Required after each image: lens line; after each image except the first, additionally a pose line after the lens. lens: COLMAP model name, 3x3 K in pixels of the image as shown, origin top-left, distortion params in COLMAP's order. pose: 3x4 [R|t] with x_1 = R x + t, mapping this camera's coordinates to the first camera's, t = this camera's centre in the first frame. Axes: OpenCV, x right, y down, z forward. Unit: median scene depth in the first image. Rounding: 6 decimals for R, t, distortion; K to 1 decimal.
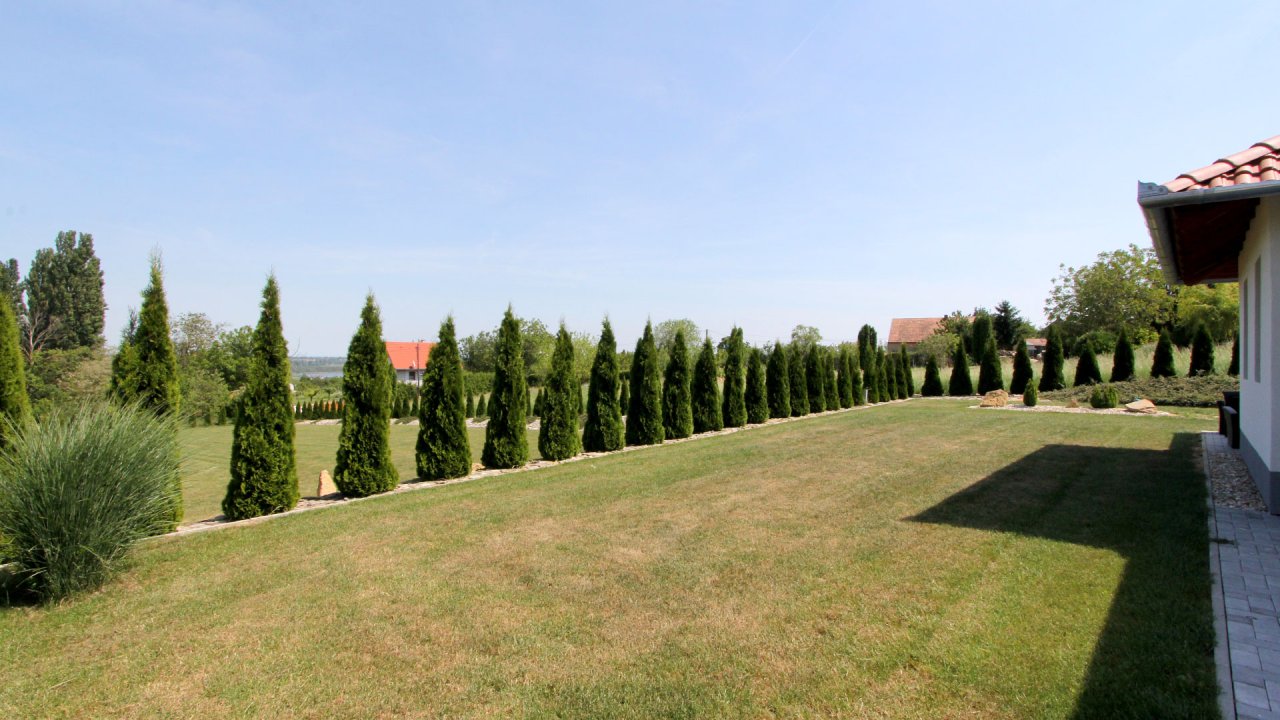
lens RADIAL K [[591.1, 0, 644.8], [0, 591.1, 359.7], [0, 0, 1]] dist [-0.021150, 0.004261]
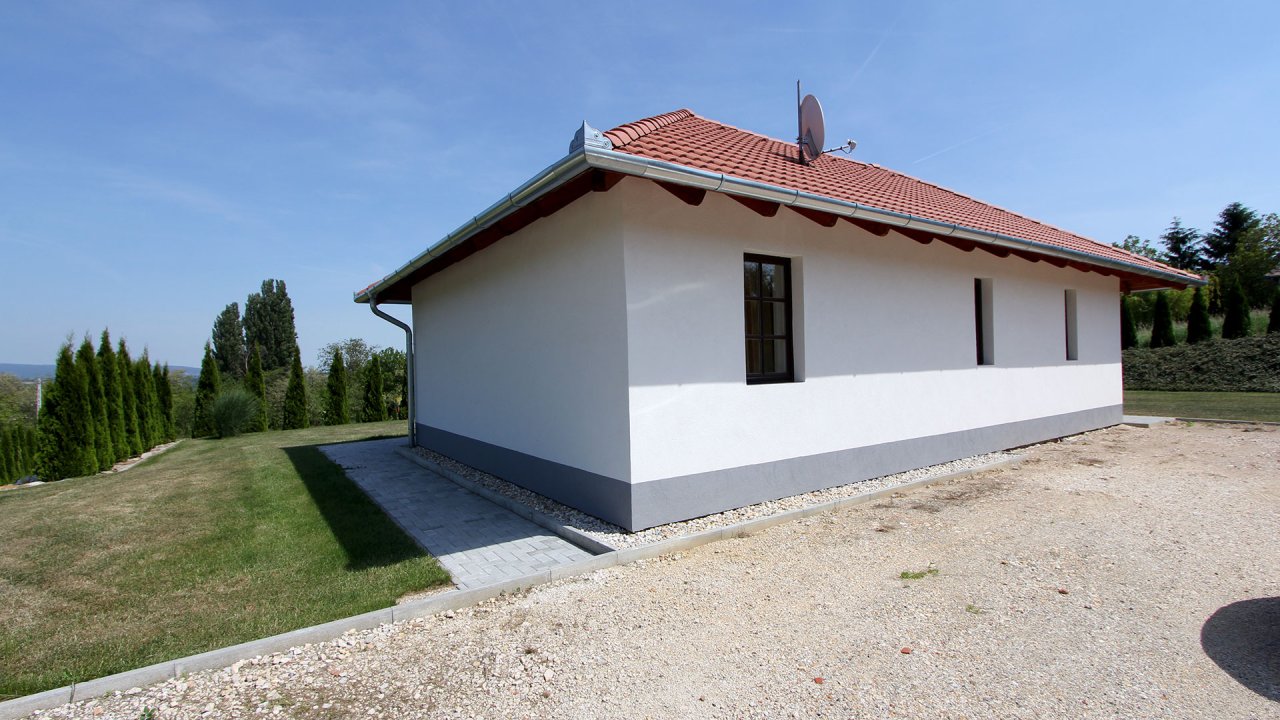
lens RADIAL K [[586.8, 0, 647.8], [0, 586.8, 363.9], [0, 0, 1]] dist [-0.020298, 0.004716]
pose [[0.976178, -0.032907, -0.214463, 0.423498], [0.032887, 0.999452, -0.003665, 0.002635], [0.214466, -0.003476, 0.976725, -0.357572]]
